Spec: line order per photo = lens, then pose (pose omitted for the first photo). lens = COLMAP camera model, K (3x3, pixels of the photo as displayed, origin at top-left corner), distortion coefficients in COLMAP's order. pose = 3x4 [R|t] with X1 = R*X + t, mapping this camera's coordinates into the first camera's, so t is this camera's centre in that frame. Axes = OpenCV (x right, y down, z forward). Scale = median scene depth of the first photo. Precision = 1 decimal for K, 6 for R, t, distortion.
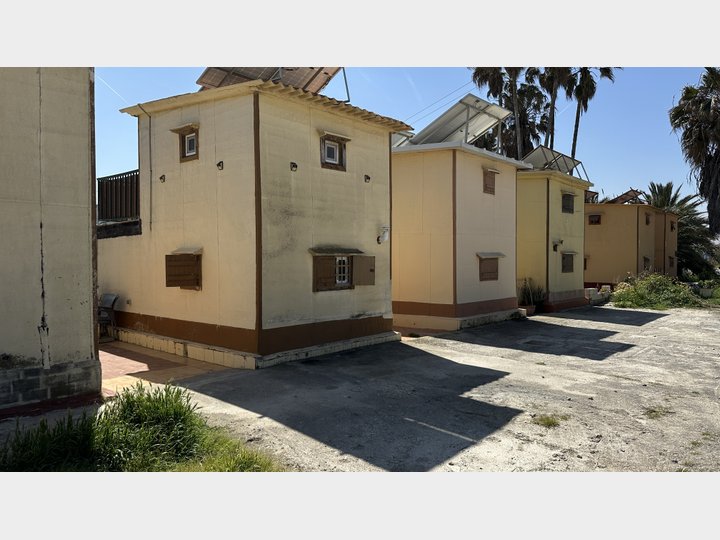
lens RADIAL K [[512.1, 0, 360.0], [0, 512.1, 270.0], [0, 0, 1]] dist [0.076612, -0.108006]
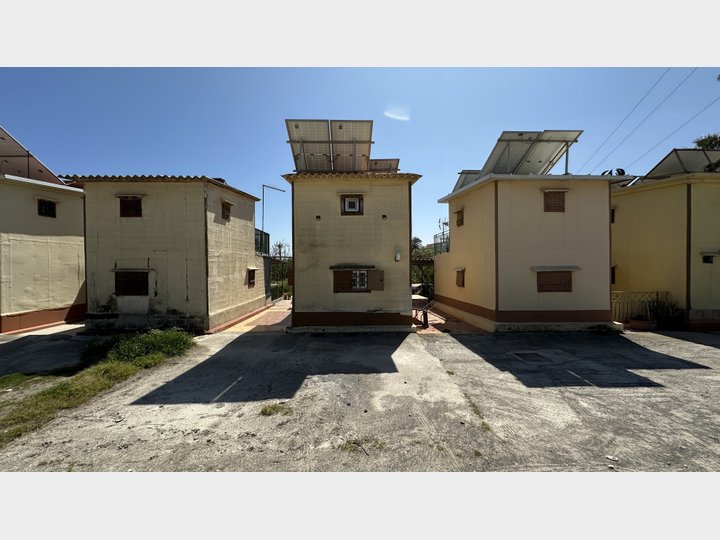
lens RADIAL K [[292.1, 0, 363.6], [0, 292.1, 267.4], [0, 0, 1]] dist [-0.002773, -0.000092]
pose [[0.677010, -0.001230, -0.735972, 0.634134], [-0.014273, 0.999789, -0.014800, -0.024105], [0.735835, 0.020524, 0.676850, 0.425628]]
